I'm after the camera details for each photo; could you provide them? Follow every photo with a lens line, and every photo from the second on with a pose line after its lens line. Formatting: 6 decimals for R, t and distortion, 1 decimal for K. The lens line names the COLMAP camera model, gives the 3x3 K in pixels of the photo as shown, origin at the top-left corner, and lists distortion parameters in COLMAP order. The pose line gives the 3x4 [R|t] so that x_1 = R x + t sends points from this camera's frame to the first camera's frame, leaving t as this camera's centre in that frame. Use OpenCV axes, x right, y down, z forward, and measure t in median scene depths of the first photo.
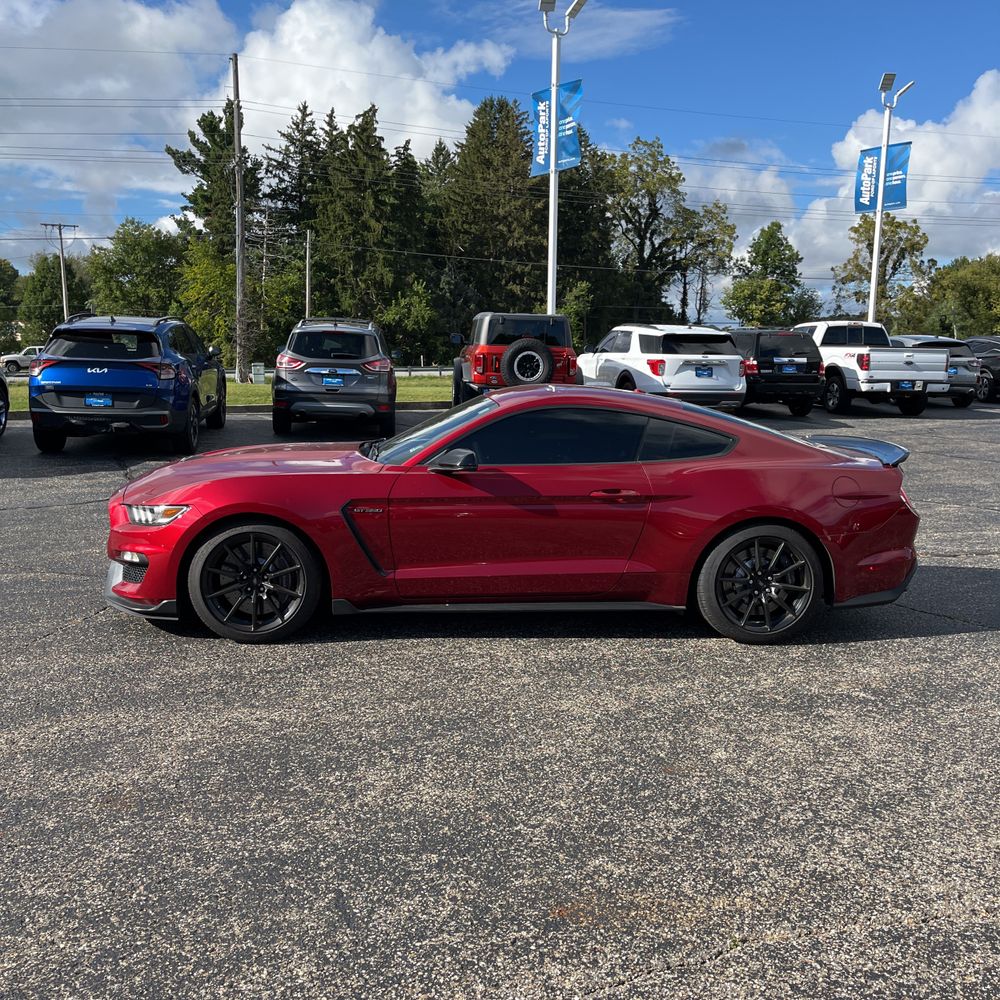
lens RADIAL K [[1002.8, 0, 492.6], [0, 1002.8, 496.4], [0, 0, 1]] dist [0.048192, -0.060745]
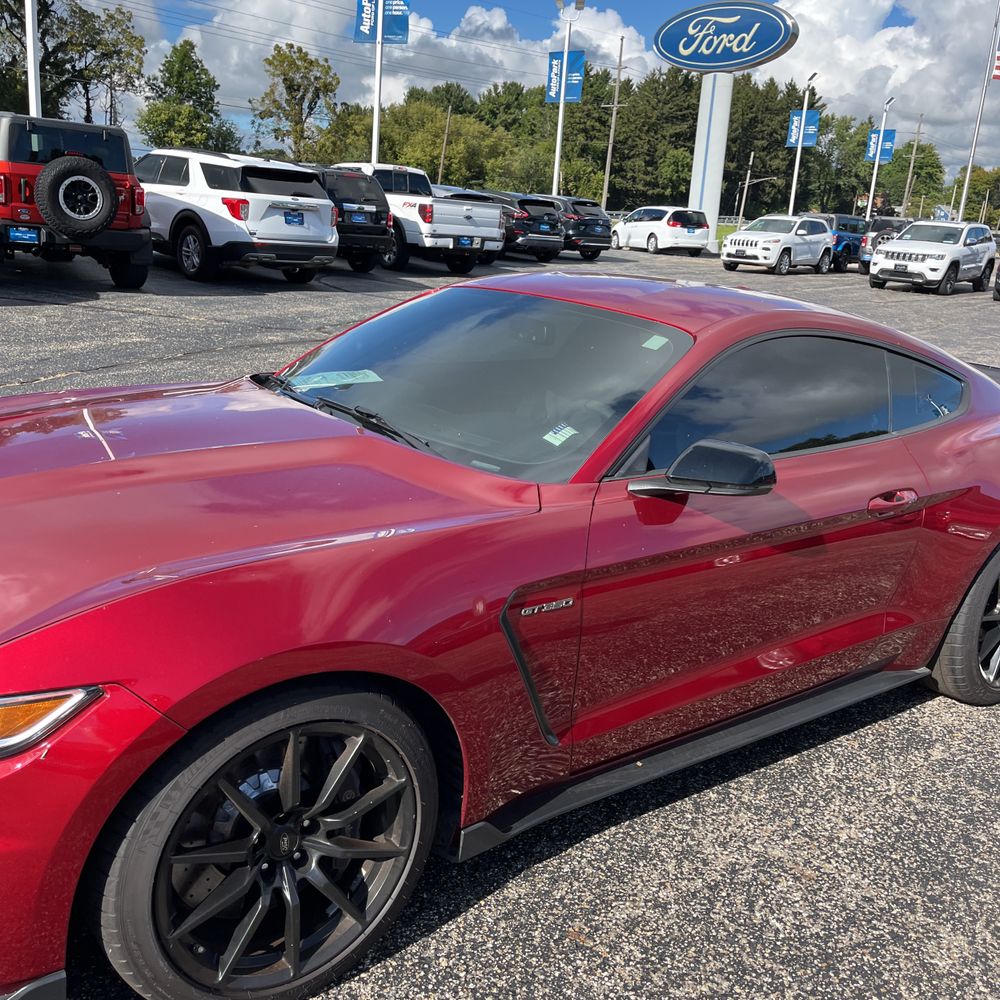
lens RADIAL K [[1004.0, 0, 491.5], [0, 1004.0, 488.6], [0, 0, 1]] dist [0.039052, -0.036458]
pose [[0.842291, -0.093784, 0.530801, -0.078655], [0.014053, 0.988233, 0.152306, -0.021295], [-0.538839, -0.120827, 0.833698, 0.149405]]
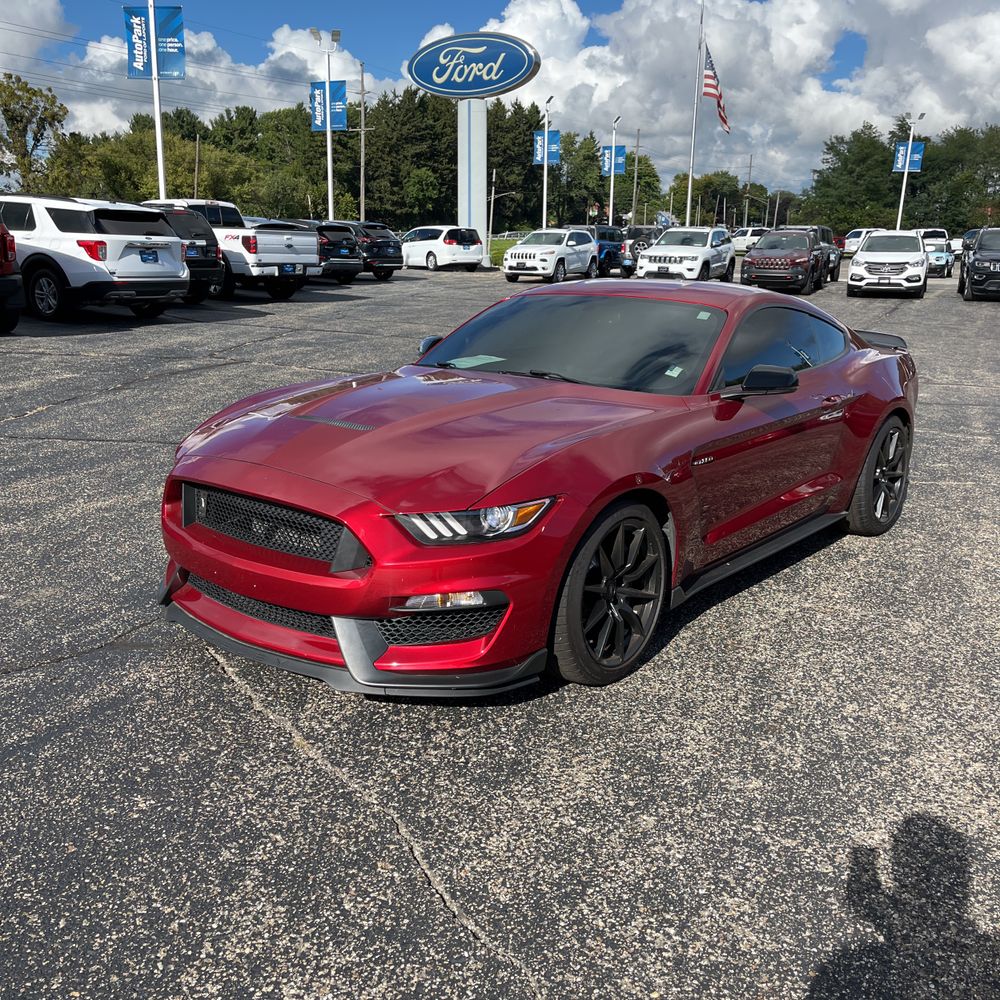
lens RADIAL K [[1002.8, 0, 492.6], [0, 1002.8, 496.4], [0, 0, 1]] dist [0.048192, -0.060745]
pose [[0.687795, -0.174308, 0.704666, -0.166981], [0.092314, 0.983864, 0.153266, -0.019369], [-0.720011, -0.040365, 0.692788, 0.132268]]
